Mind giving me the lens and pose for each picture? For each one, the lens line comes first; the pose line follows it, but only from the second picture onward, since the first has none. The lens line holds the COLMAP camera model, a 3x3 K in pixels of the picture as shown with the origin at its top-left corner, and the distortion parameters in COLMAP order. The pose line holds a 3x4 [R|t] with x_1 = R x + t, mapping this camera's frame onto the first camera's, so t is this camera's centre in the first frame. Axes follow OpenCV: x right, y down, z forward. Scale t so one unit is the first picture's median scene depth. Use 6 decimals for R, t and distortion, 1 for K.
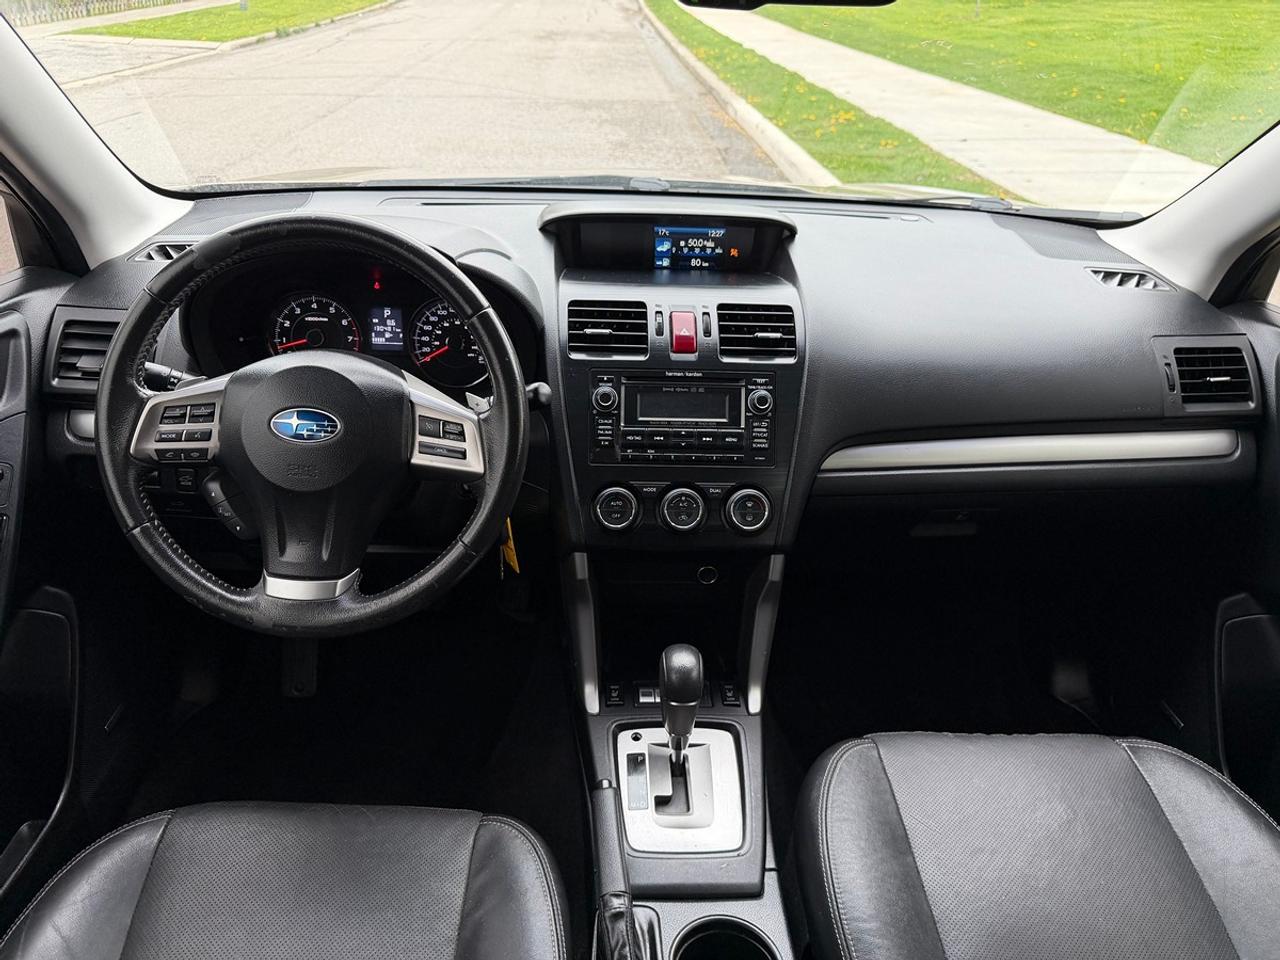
lens RADIAL K [[924.5, 0, 639.4], [0, 924.5, 485.9], [0, 0, 1]] dist [0.000308, -0.011924]
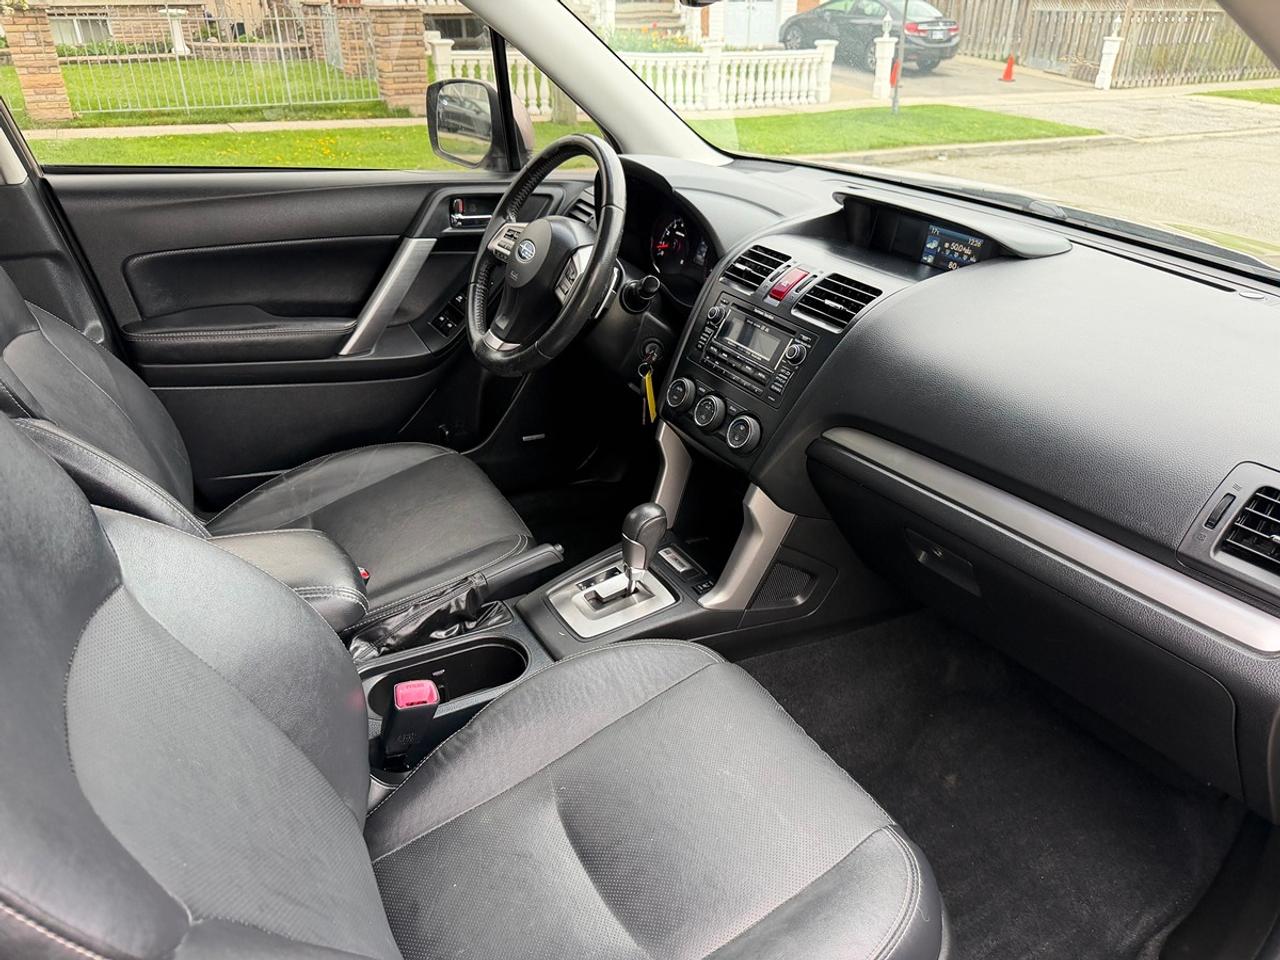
lens RADIAL K [[924.5, 0, 639.4], [0, 924.5, 485.9], [0, 0, 1]] dist [0.000308, -0.011924]
pose [[0.459606, 0.394051, -0.795918, 0.927022], [-0.442259, 0.878710, 0.179656, -0.062806], [0.770175, 0.269431, 0.578133, 0.221271]]
